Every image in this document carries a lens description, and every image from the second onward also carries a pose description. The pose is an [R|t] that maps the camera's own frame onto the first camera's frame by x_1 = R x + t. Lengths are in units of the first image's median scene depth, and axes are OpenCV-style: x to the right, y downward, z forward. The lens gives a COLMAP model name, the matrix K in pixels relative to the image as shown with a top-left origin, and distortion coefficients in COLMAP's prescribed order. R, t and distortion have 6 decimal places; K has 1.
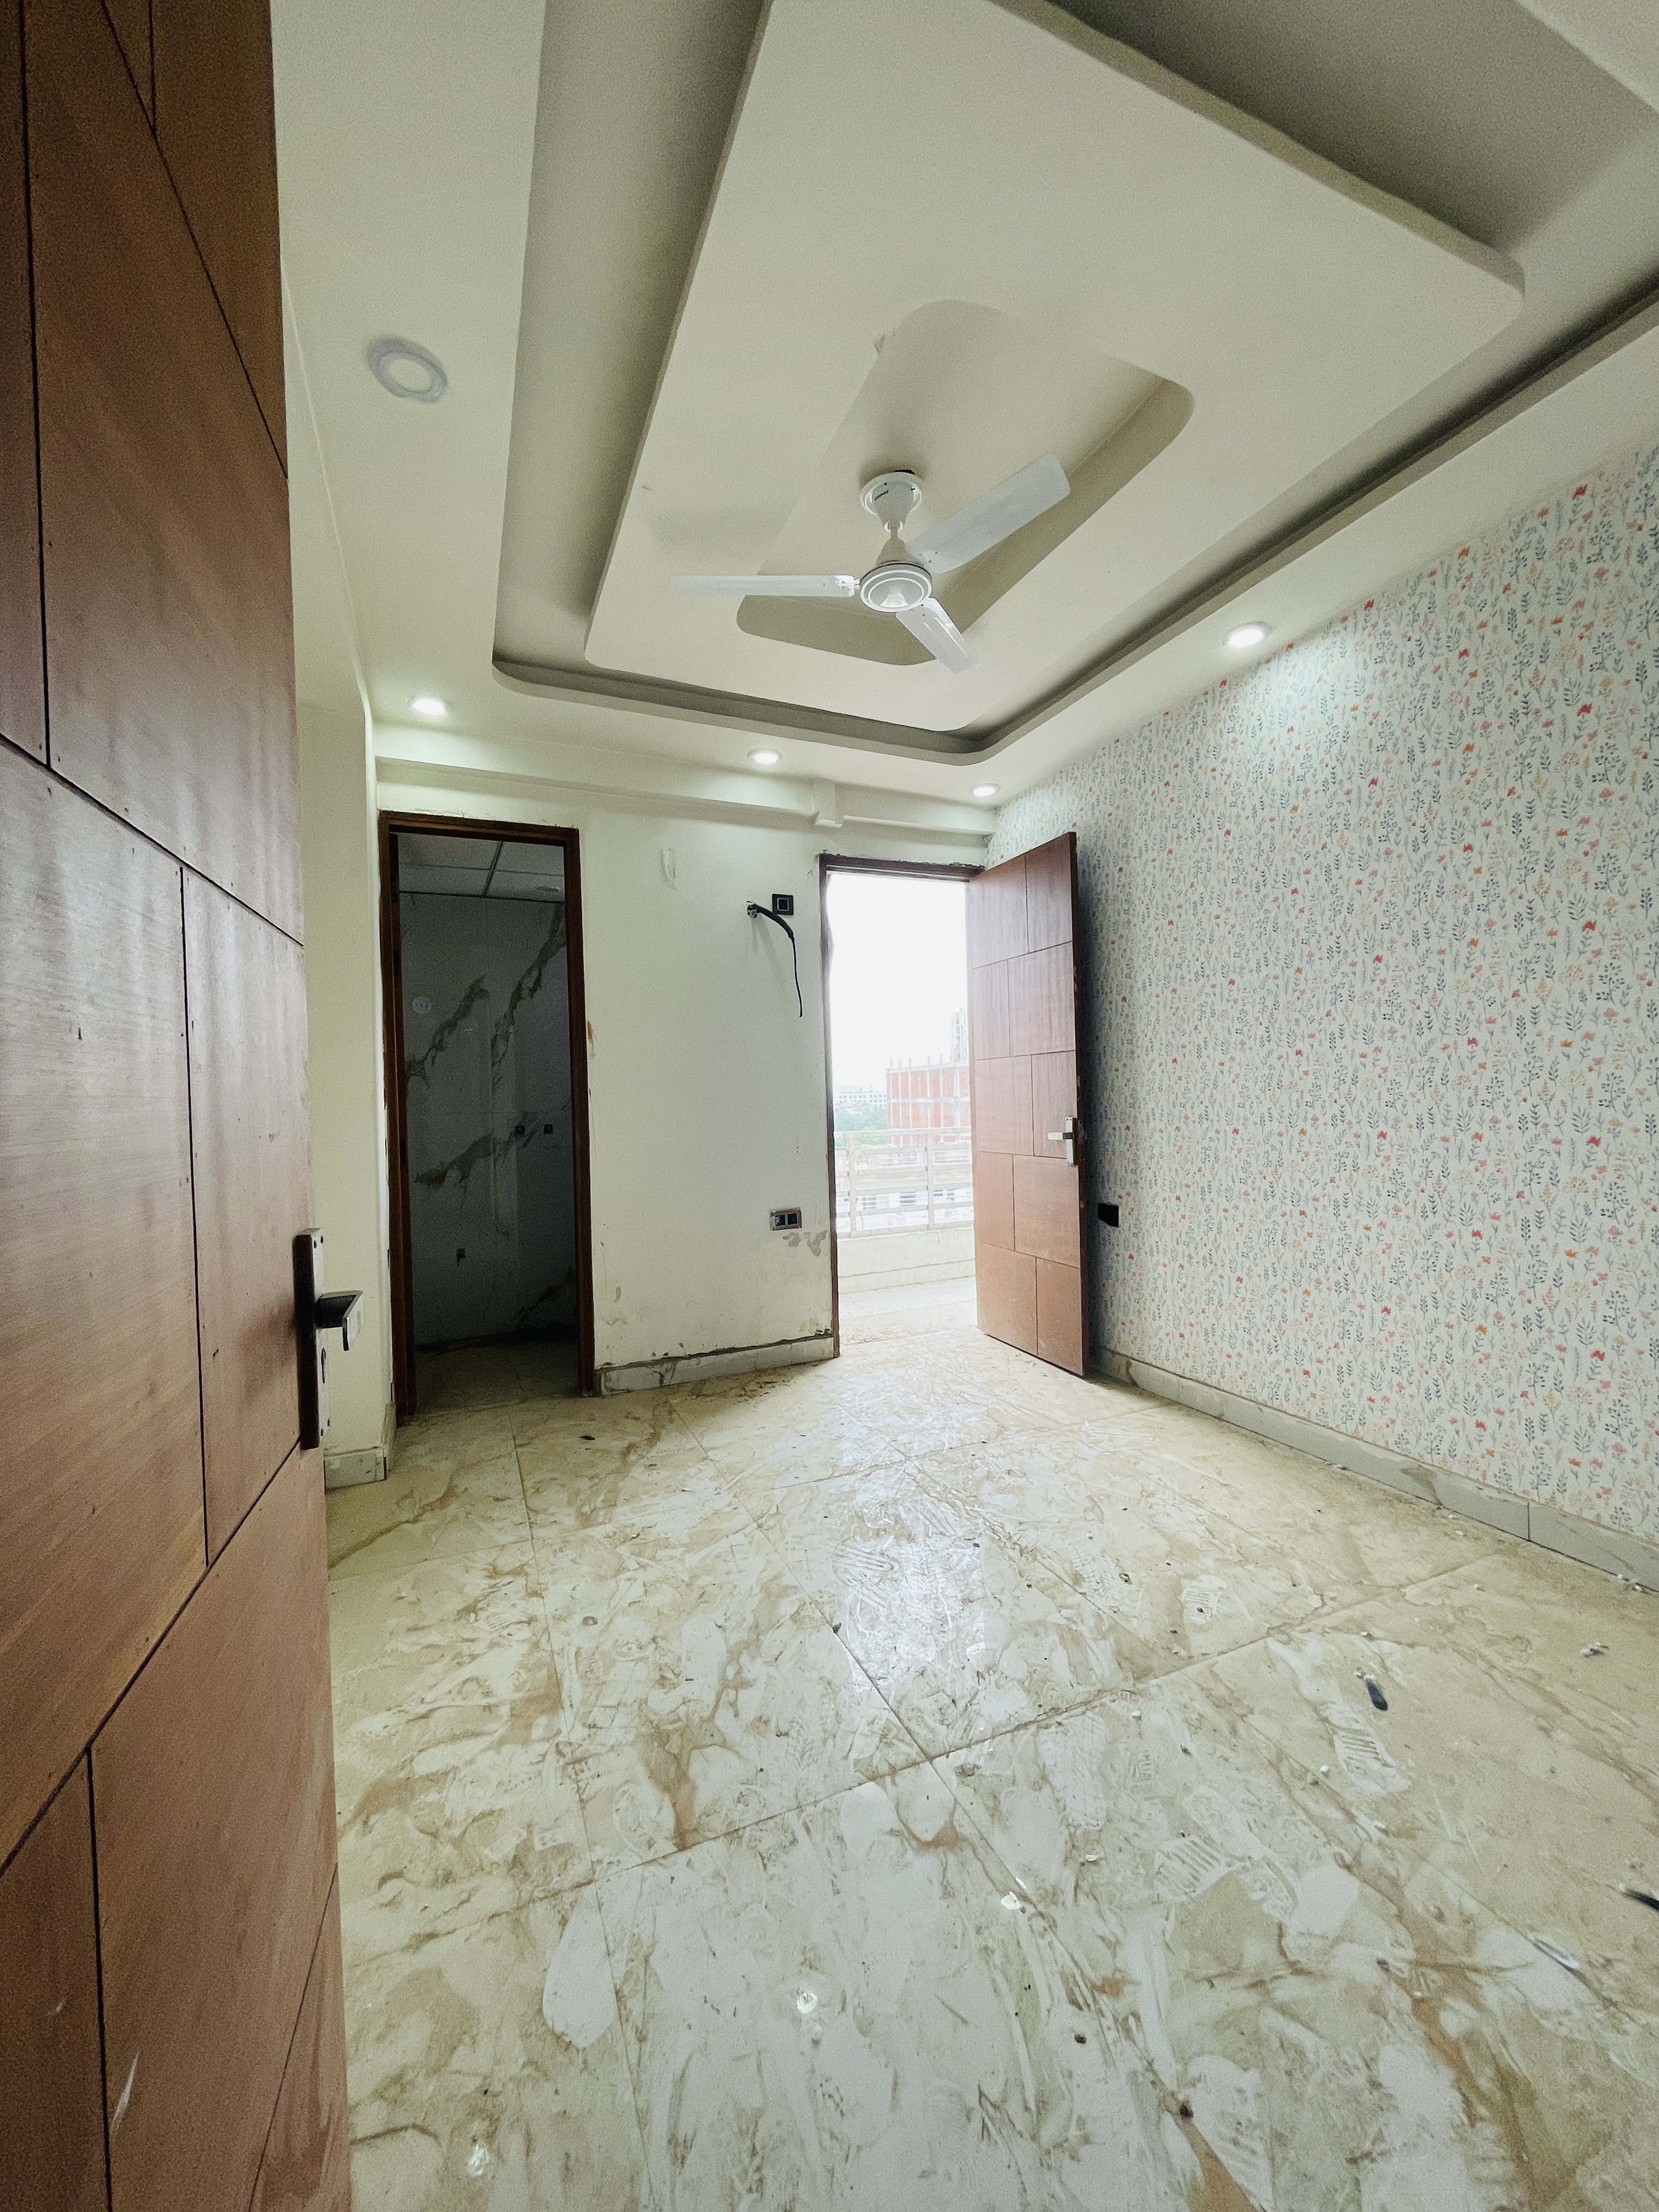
lens RADIAL K [[892.9, 0, 831.4], [0, 892.9, 1108.7], [0, 0, 1]] dist [-0.003033, -0.000323]
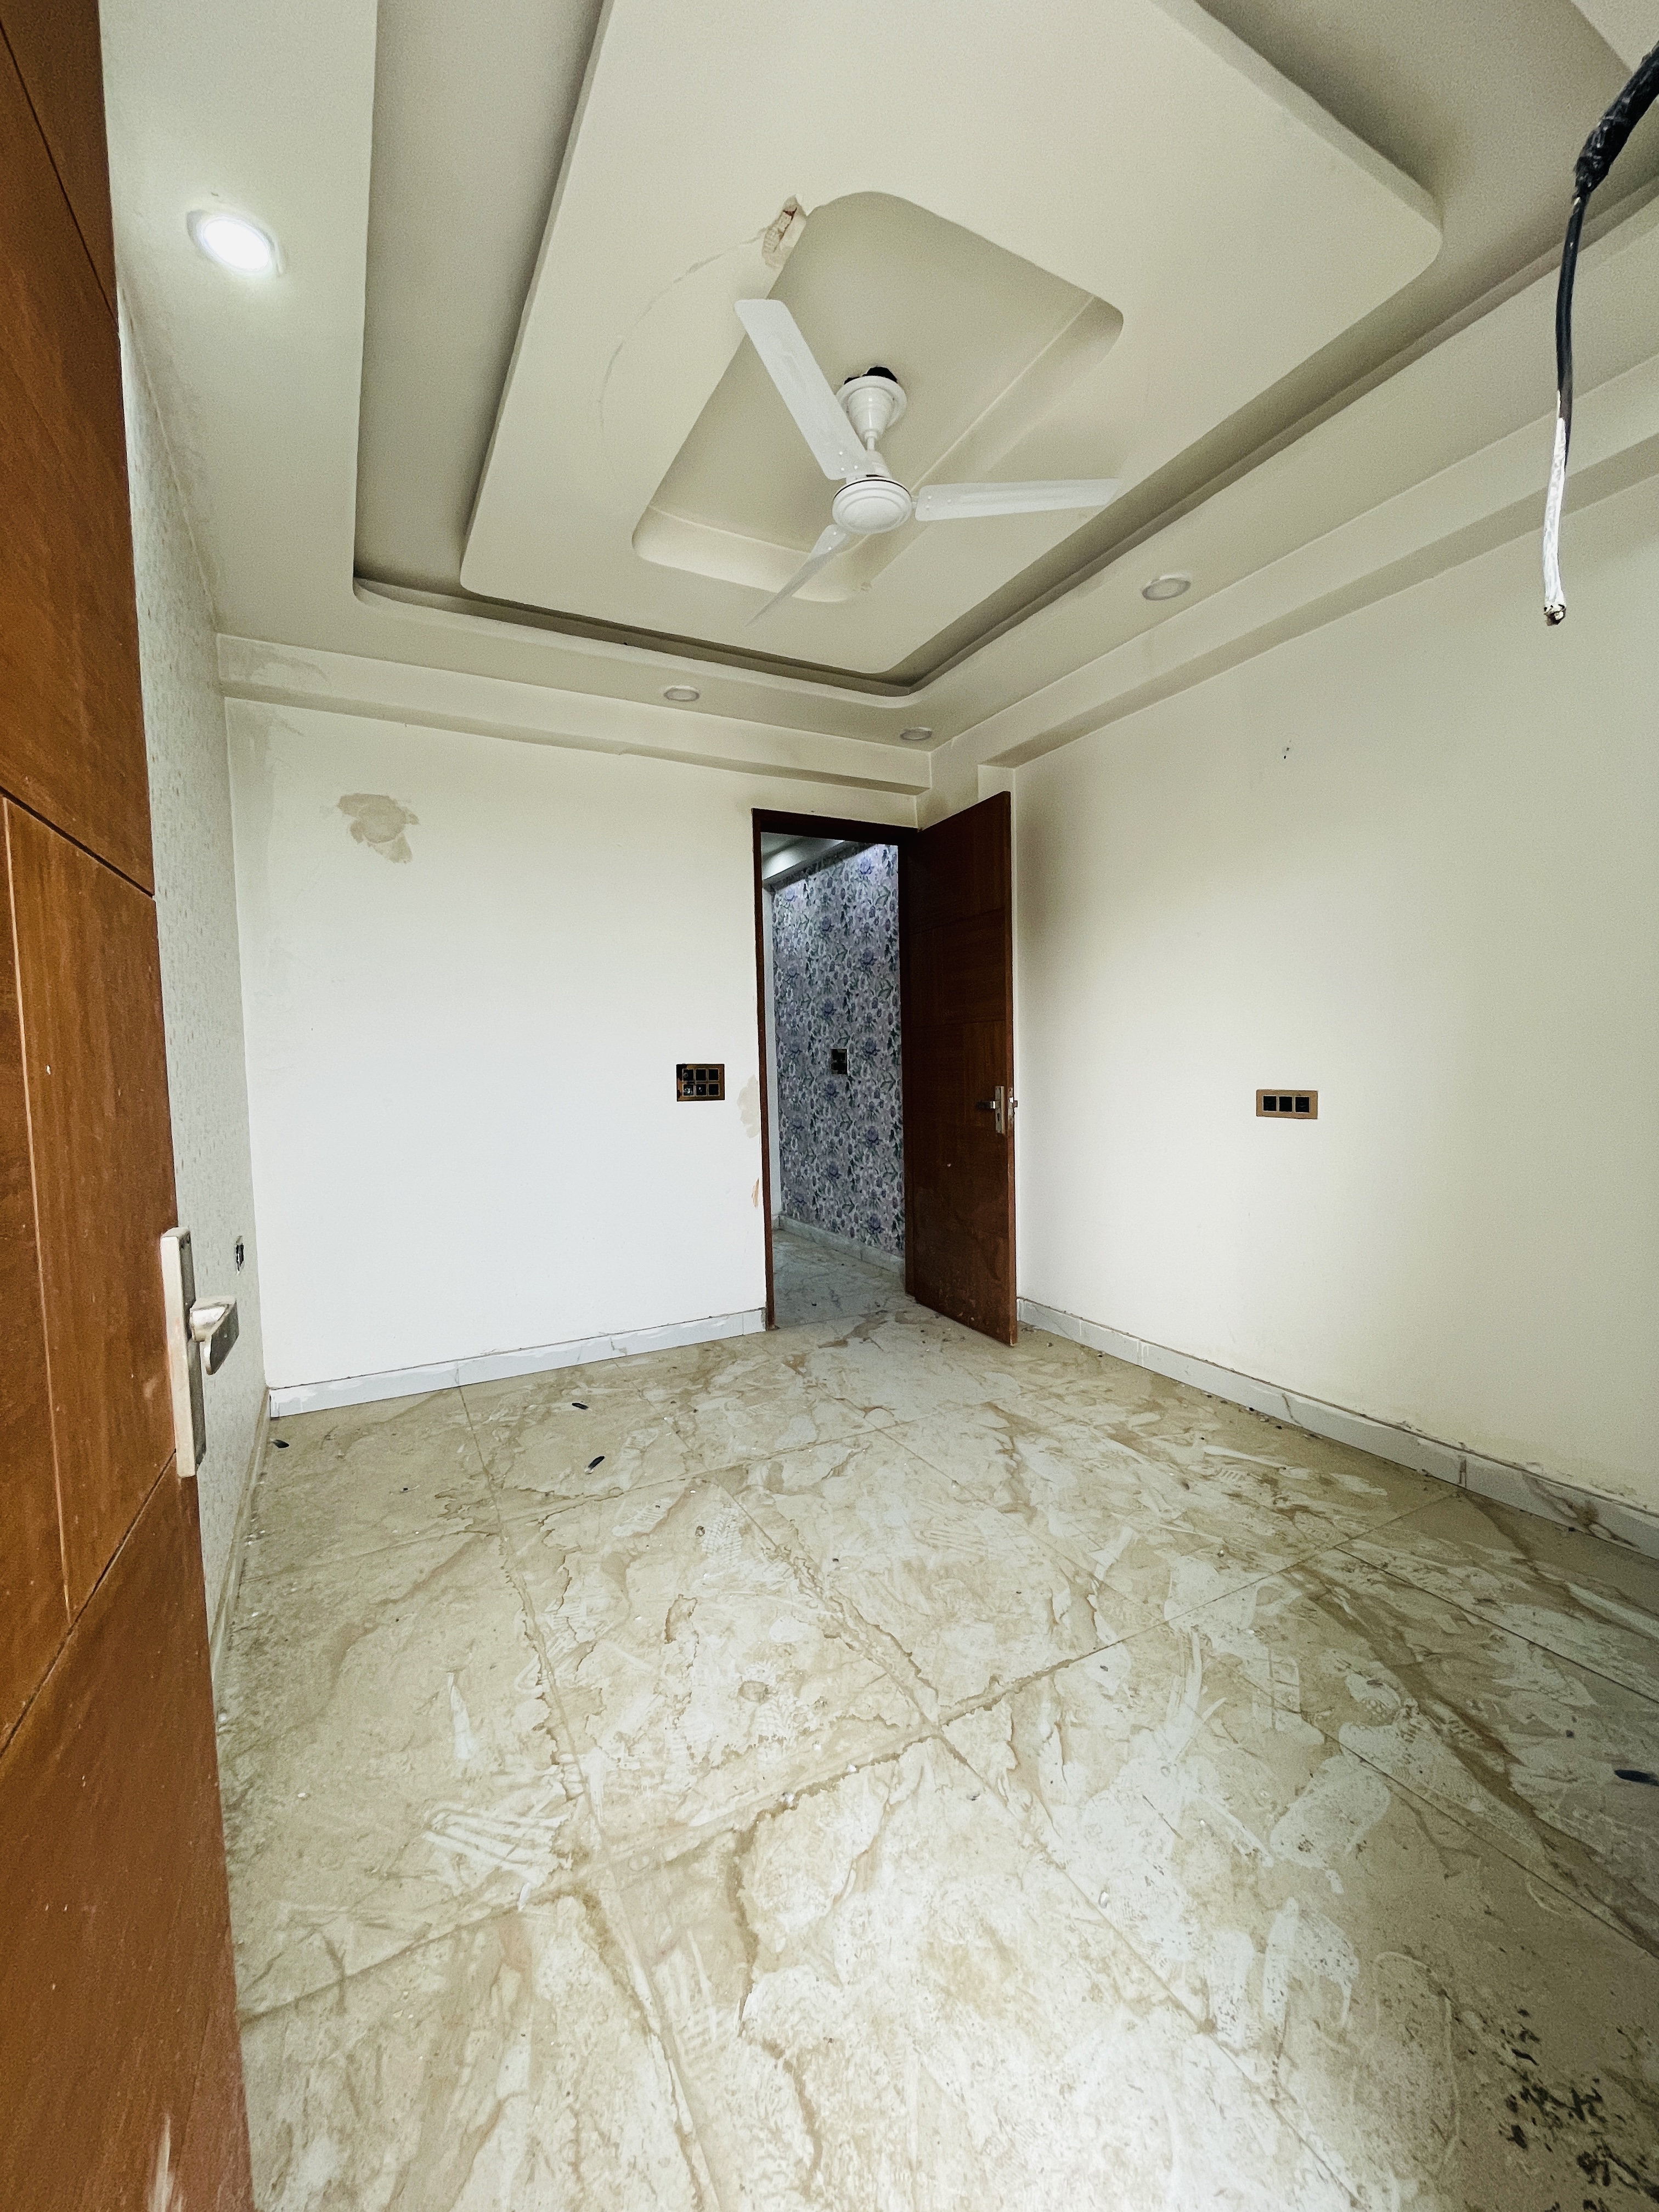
lens RADIAL K [[892.9, 0, 833.4], [0, 892.9, 1108.6], [0, 0, 1]] dist [-0.003033, -0.000323]
pose [[-0.994973, 0.055876, -0.083104, 0.244518], [0.050066, 0.996260, 0.070426, -0.042645], [0.086729, 0.065911, -0.994049, 2.142917]]
